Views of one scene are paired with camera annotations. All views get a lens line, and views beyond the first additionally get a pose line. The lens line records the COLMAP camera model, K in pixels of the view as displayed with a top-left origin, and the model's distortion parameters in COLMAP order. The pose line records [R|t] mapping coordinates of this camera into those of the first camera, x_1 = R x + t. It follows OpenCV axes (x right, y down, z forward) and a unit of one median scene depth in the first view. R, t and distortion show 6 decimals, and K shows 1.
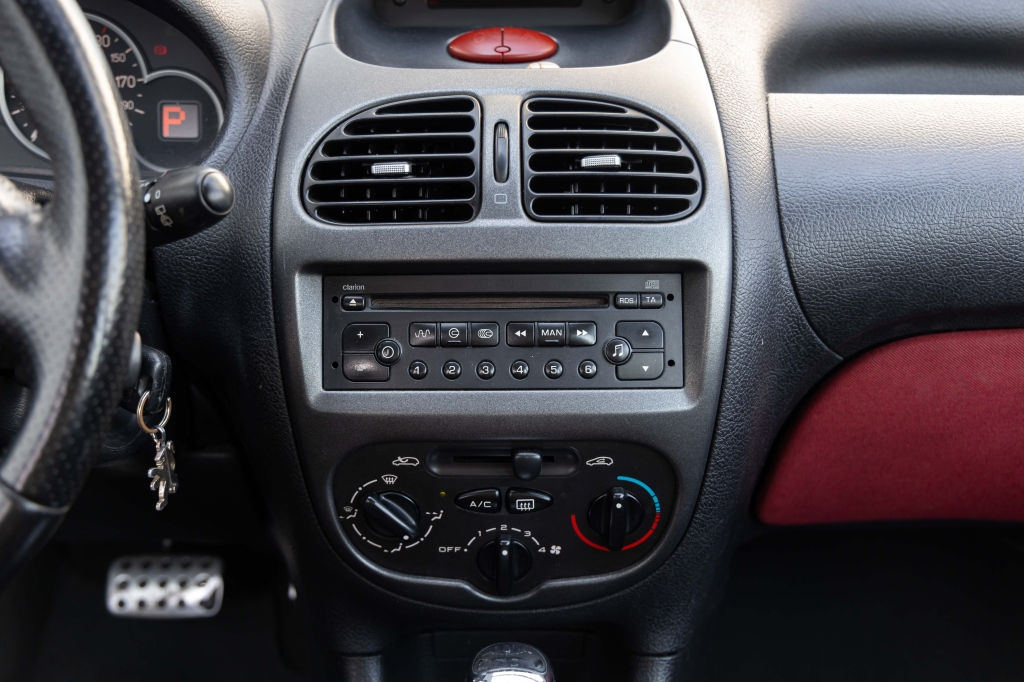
lens RADIAL K [[1224.4, 0, 512.0], [0, 1224.4, 341.0], [0, 0, 1]] dist [-0.021258, -0.031490]
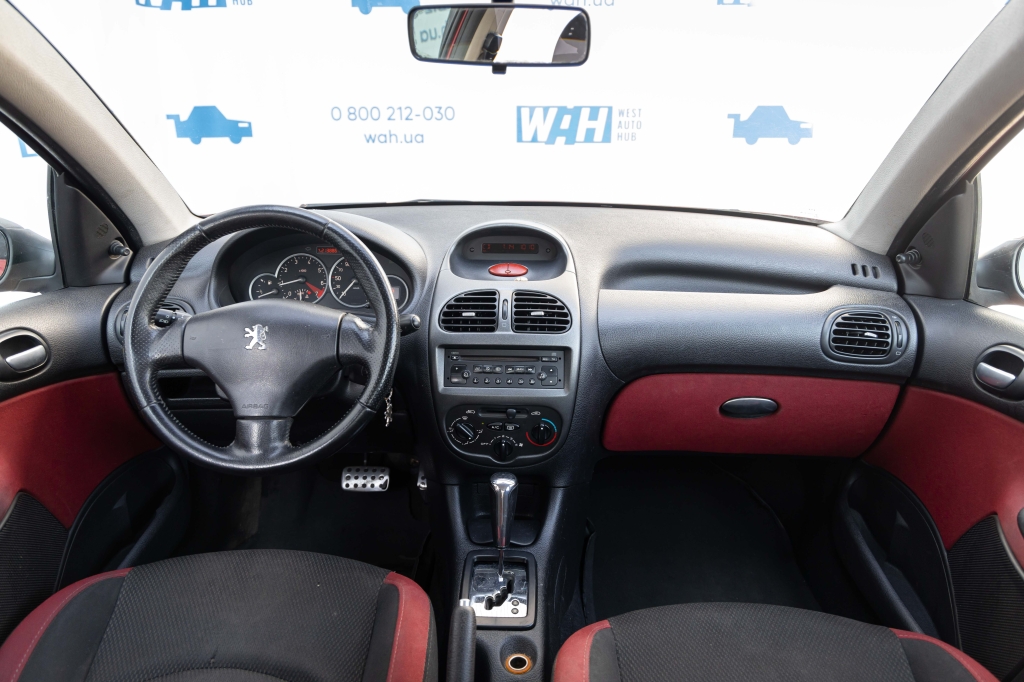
lens RADIAL K [[697.3, 0, 512.0], [0, 697.3, 341.0], [0, 0, 1]] dist [-0.001746, -0.000294]
pose [[0.999518, 0.023016, -0.020813, 0.045563], [-0.024518, 0.996881, -0.075009, 0.051892], [0.019022, 0.075483, 0.996966, -0.707182]]
